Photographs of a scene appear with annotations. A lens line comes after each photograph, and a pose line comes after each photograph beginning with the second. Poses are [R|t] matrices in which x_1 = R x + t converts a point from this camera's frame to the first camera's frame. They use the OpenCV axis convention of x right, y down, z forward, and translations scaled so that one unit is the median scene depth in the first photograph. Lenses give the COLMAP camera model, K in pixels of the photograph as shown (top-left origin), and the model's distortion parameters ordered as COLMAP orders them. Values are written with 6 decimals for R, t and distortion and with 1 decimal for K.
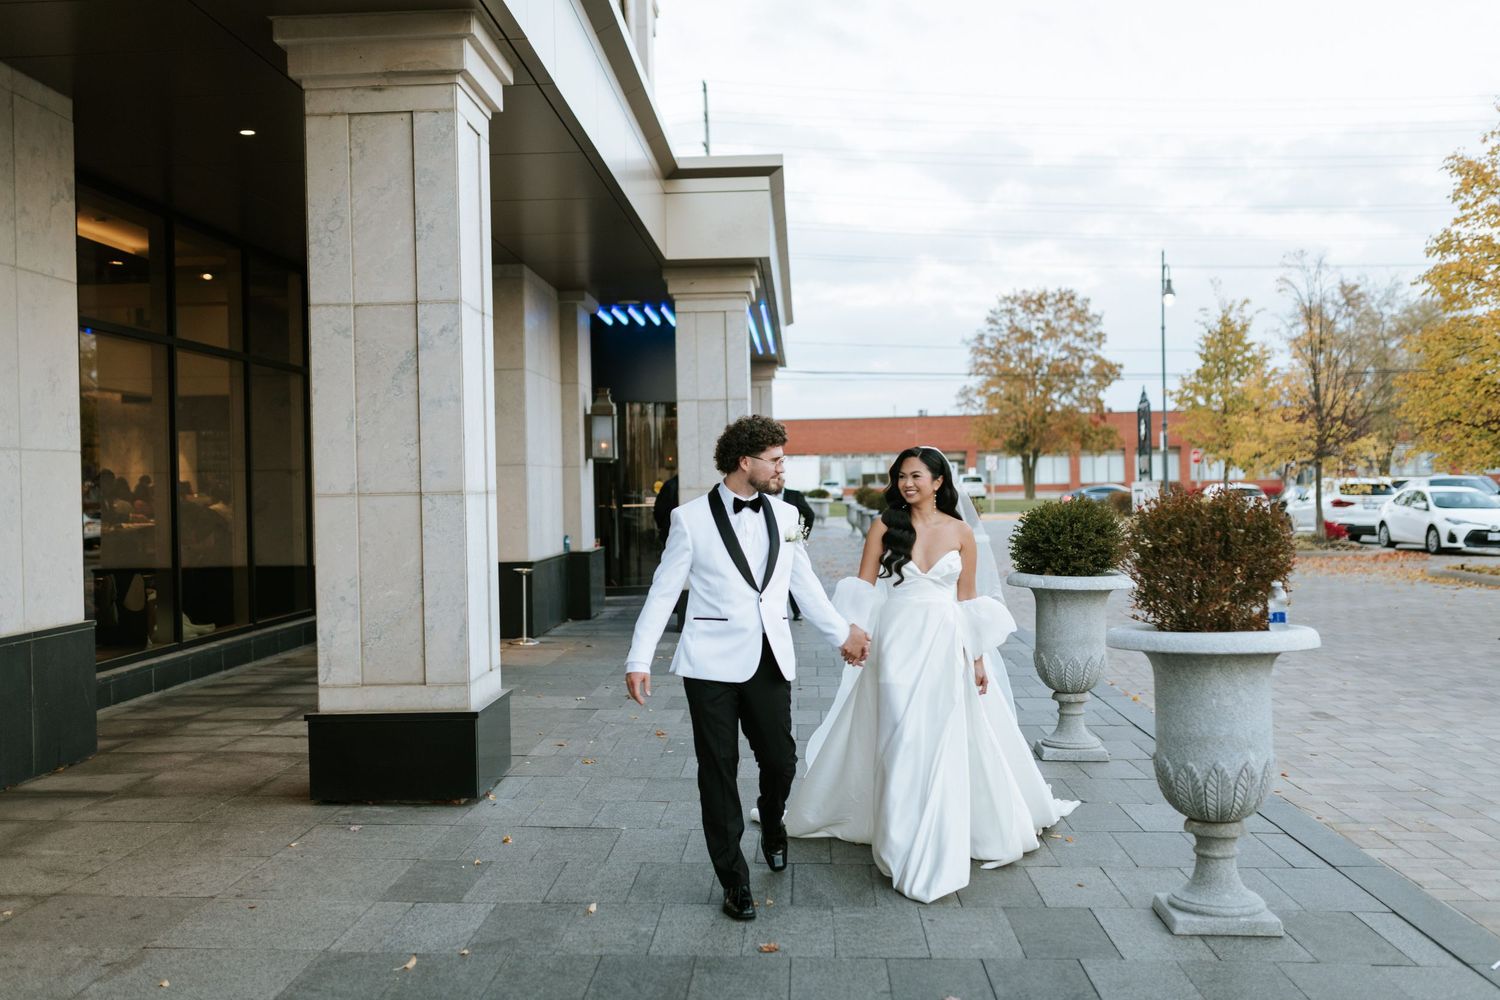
lens RADIAL K [[1576.2, 0, 750.0], [0, 1576.2, 500.0], [0, 0, 1]] dist [0.002773, 0.006569]
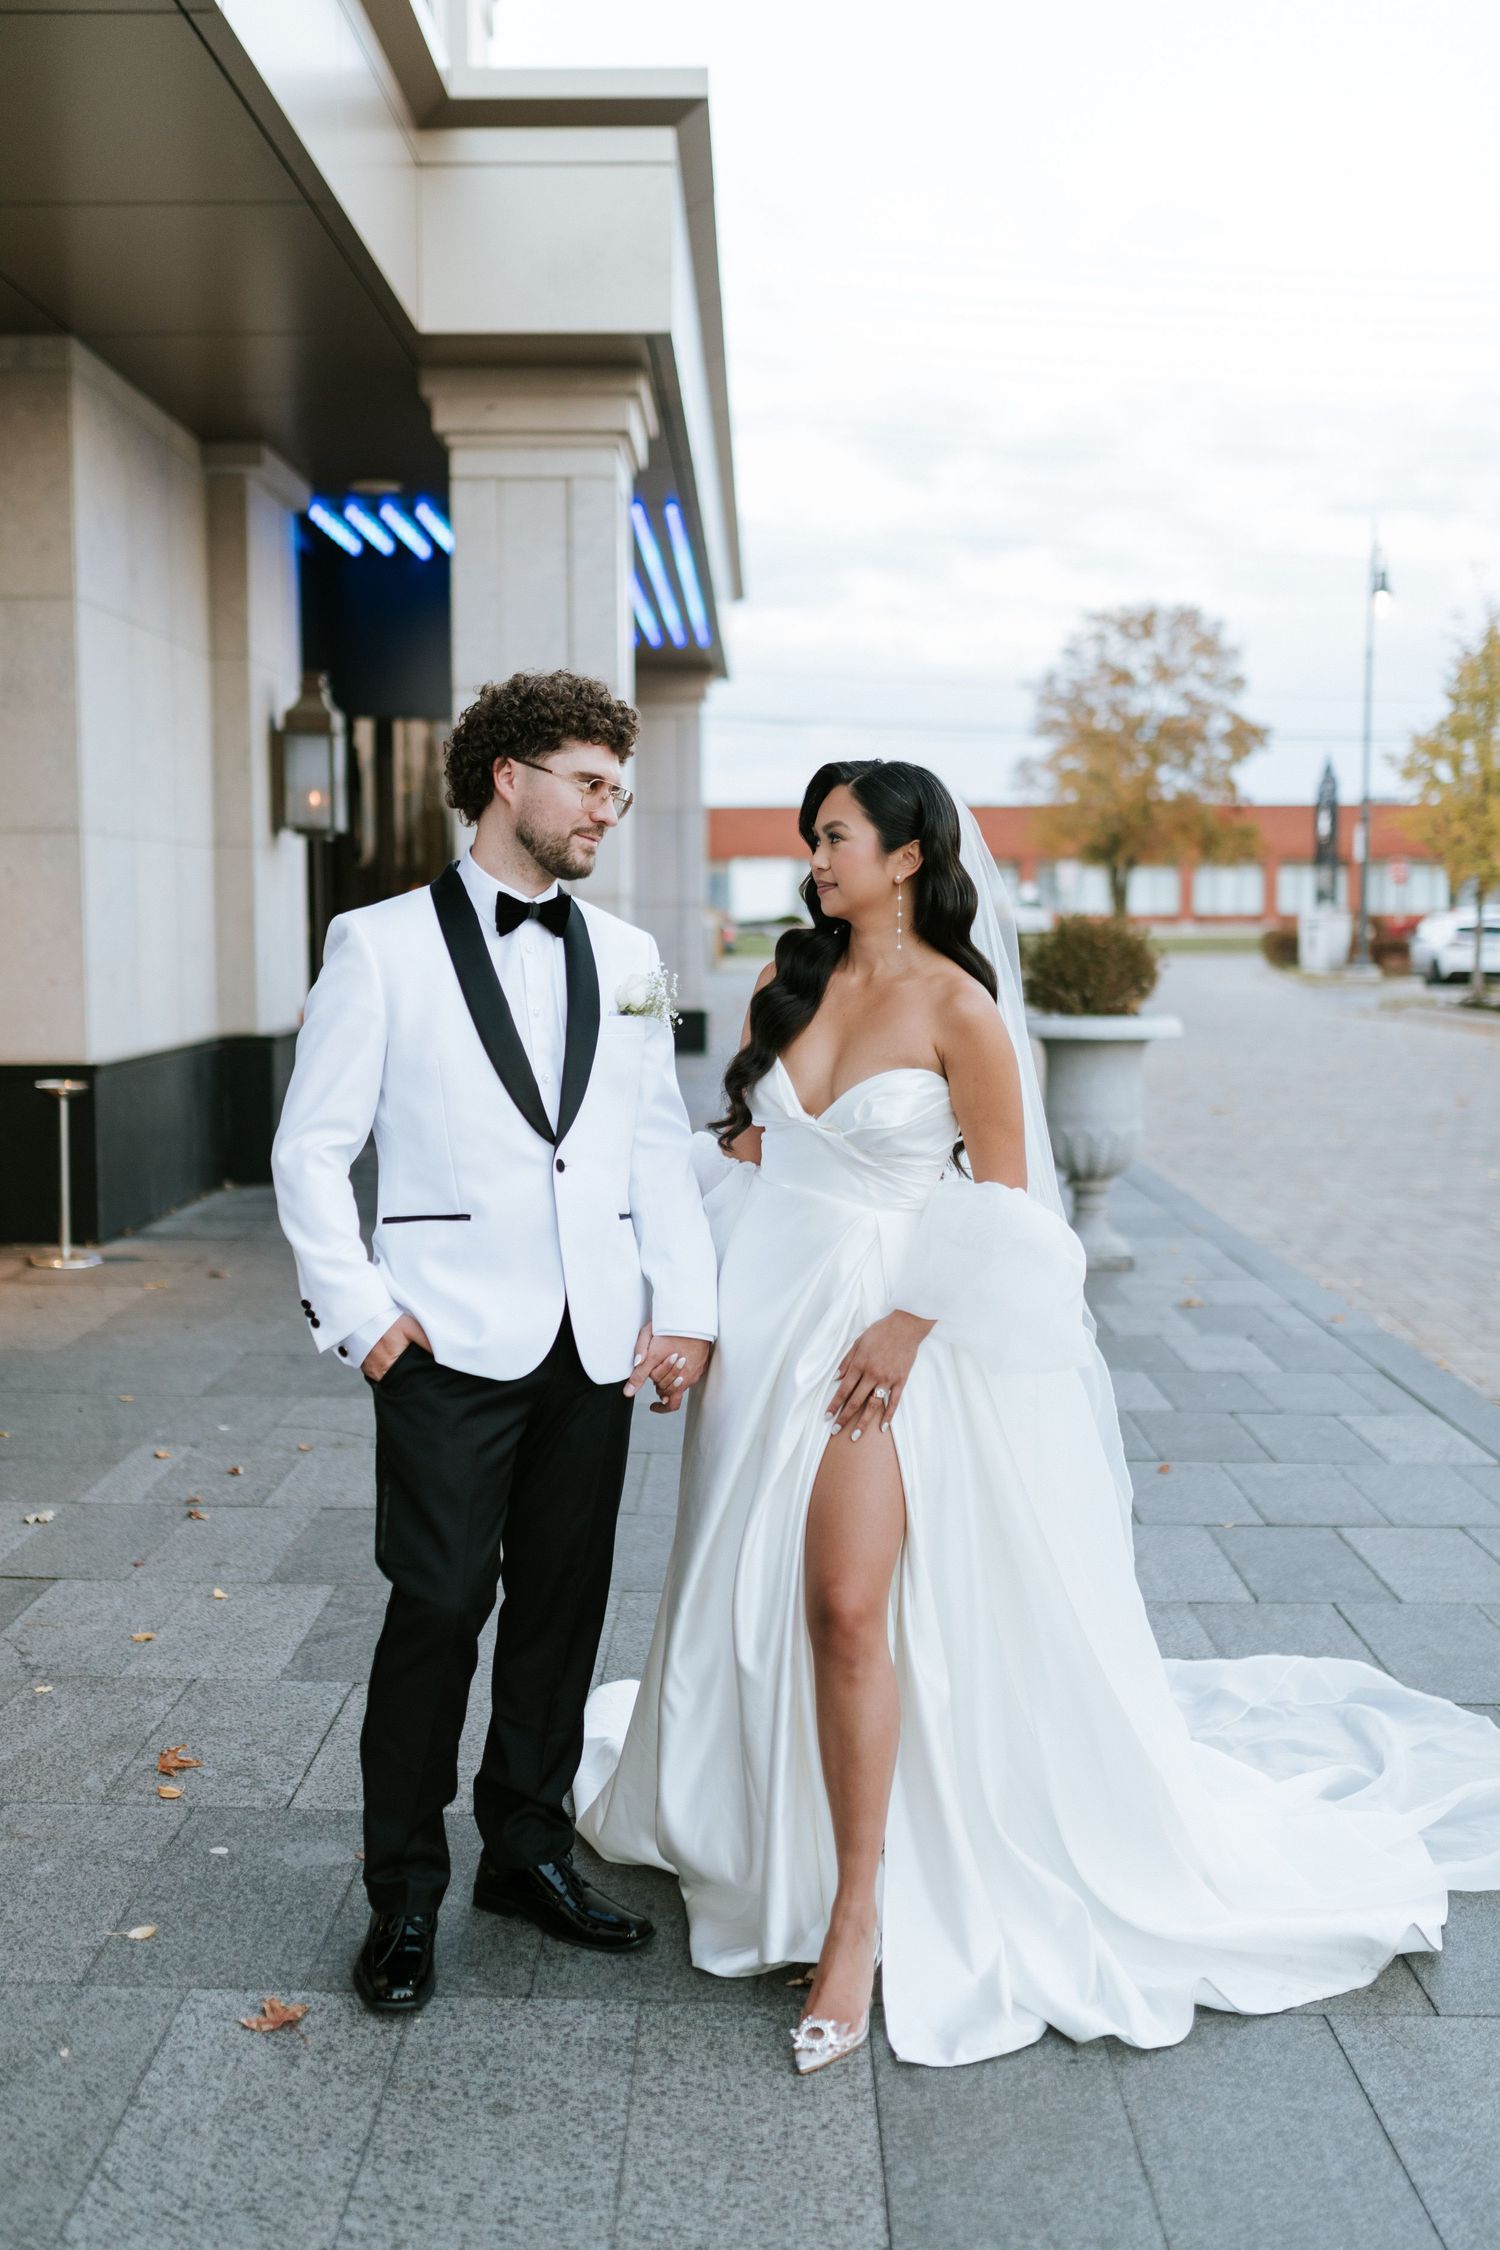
lens RADIAL K [[2280.9, 0, 750.0], [0, 2280.9, 1125.0], [0, 0, 1]] dist [-0.004501, 0.000215]
pose [[0.999535, 0.014963, 0.026580, 0.016488], [-0.017162, 0.996273, 0.084534, 0.000822], [-0.025217, -0.084951, 0.996066, 0.325257]]
